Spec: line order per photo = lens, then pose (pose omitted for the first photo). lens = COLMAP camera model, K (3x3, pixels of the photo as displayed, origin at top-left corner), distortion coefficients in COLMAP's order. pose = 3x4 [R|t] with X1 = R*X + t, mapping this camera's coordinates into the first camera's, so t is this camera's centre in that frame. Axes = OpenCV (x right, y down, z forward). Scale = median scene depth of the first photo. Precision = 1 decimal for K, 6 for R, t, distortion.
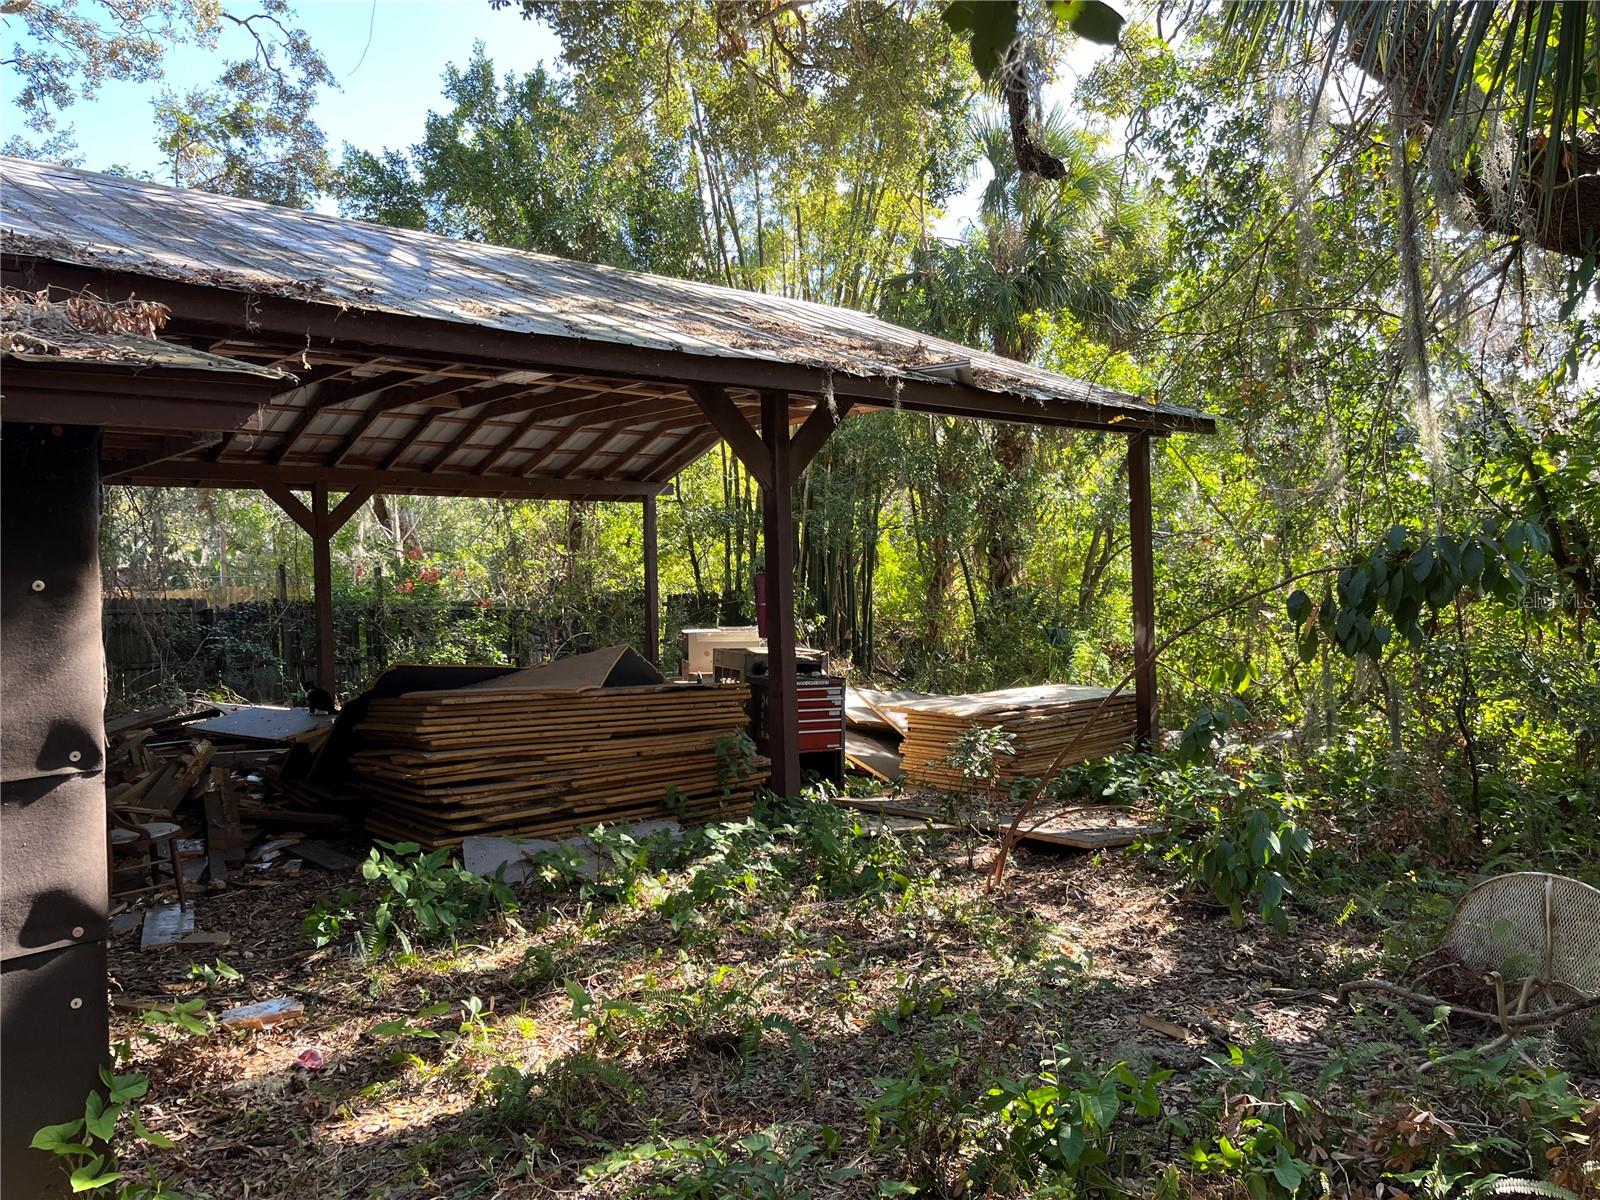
lens RADIAL K [[1195.8, 0, 793.4], [0, 1195.8, 596.0], [0, 0, 1]] dist [0.073176, -0.110097]
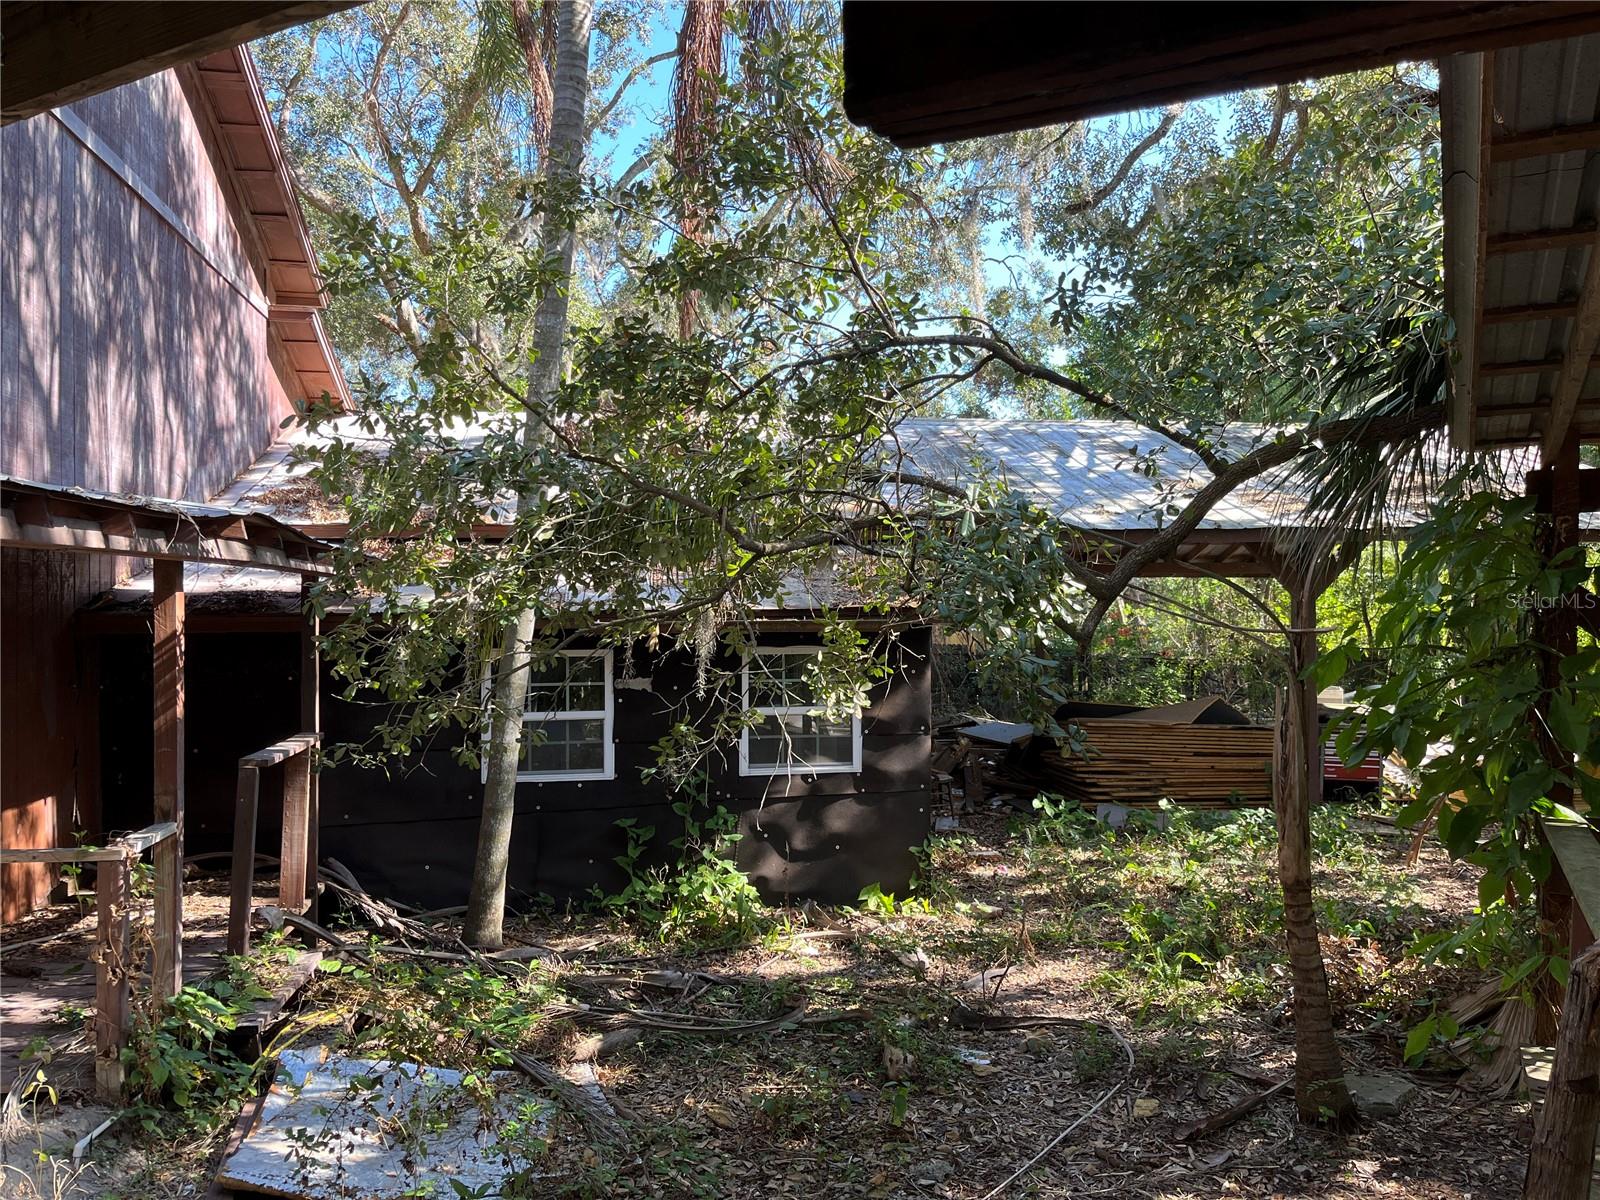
lens RADIAL K [[1195.8, 0, 793.4], [0, 1195.8, 596.0], [0, 0, 1]] dist [0.073176, -0.110097]
pose [[0.823797, 0.009817, -0.566800, 0.306807], [-0.024561, 0.999529, -0.018386, -0.049743], [0.566353, 0.029067, 0.823650, -0.611631]]
